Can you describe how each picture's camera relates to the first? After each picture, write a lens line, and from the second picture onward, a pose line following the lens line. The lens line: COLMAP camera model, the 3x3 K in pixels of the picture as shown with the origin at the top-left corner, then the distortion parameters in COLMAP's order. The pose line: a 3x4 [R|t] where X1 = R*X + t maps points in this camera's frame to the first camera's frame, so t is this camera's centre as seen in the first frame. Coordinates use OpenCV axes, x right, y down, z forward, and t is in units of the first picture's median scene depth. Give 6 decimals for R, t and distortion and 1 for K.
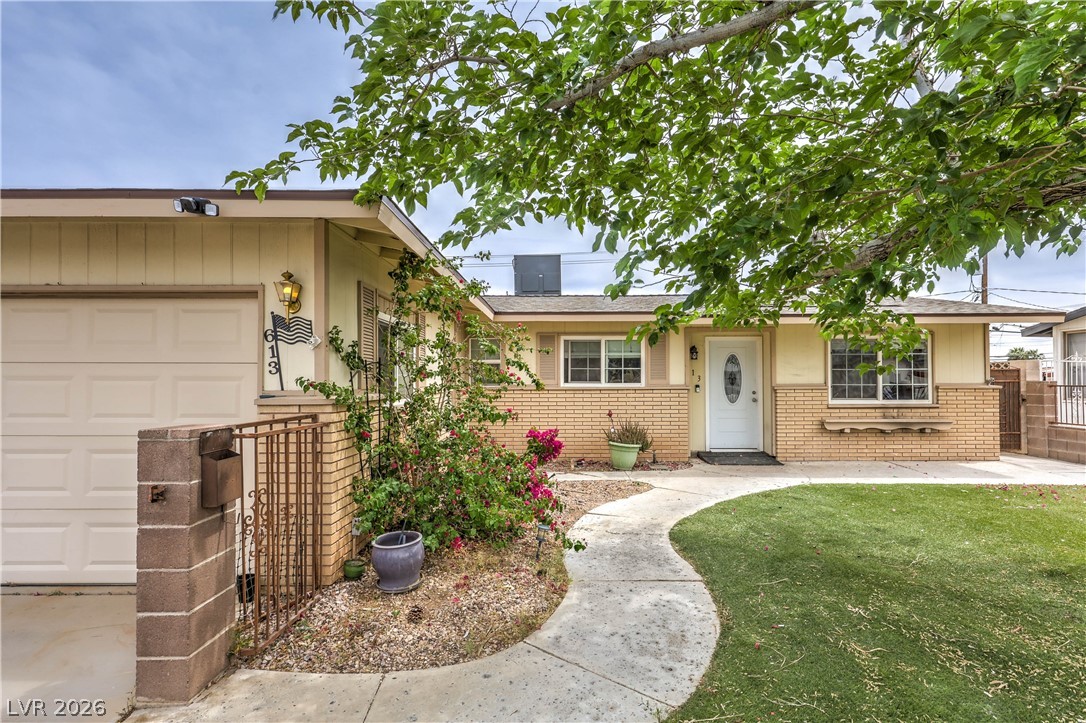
lens RADIAL K [[583.0, 0, 526.1], [0, 583.0, 369.0], [0, 0, 1]] dist [0.002803, 0.000795]
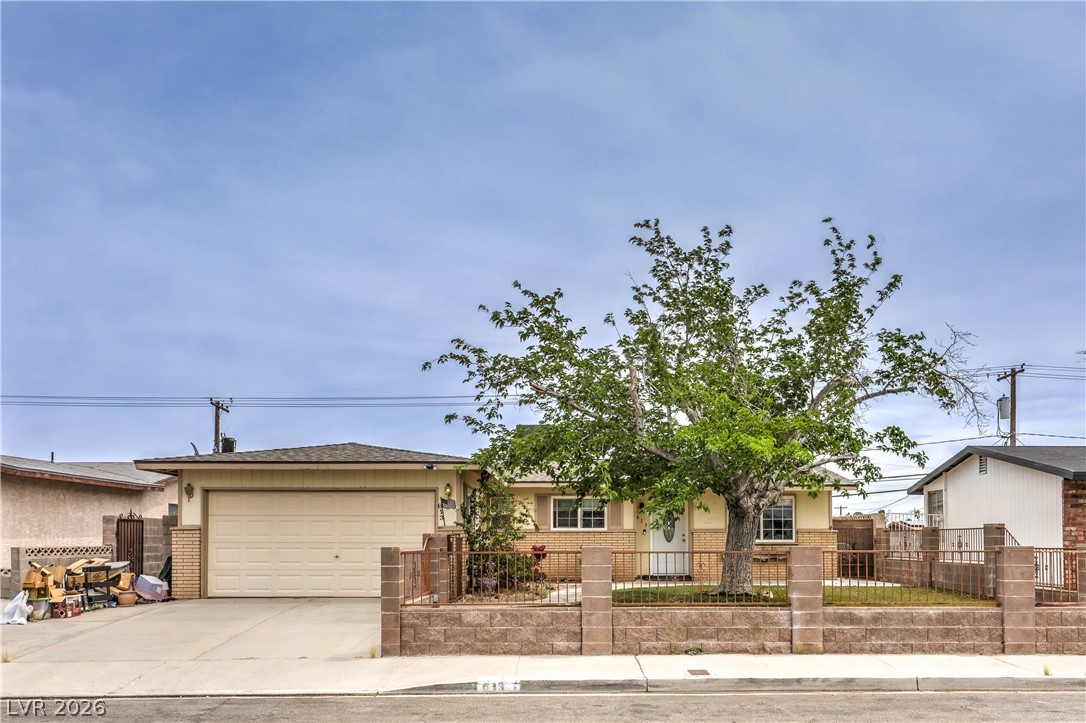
lens RADIAL K [[909.3, 0, 531.2], [0, 909.3, 446.7], [0, 0, 1]] dist [0.039464, -0.016887]
pose [[0.999833, 0.003605, 0.017905, -0.034202], [-0.002183, 0.996889, -0.078787, 0.000635], [-0.018133, 0.078735, 0.996731, -1.367577]]
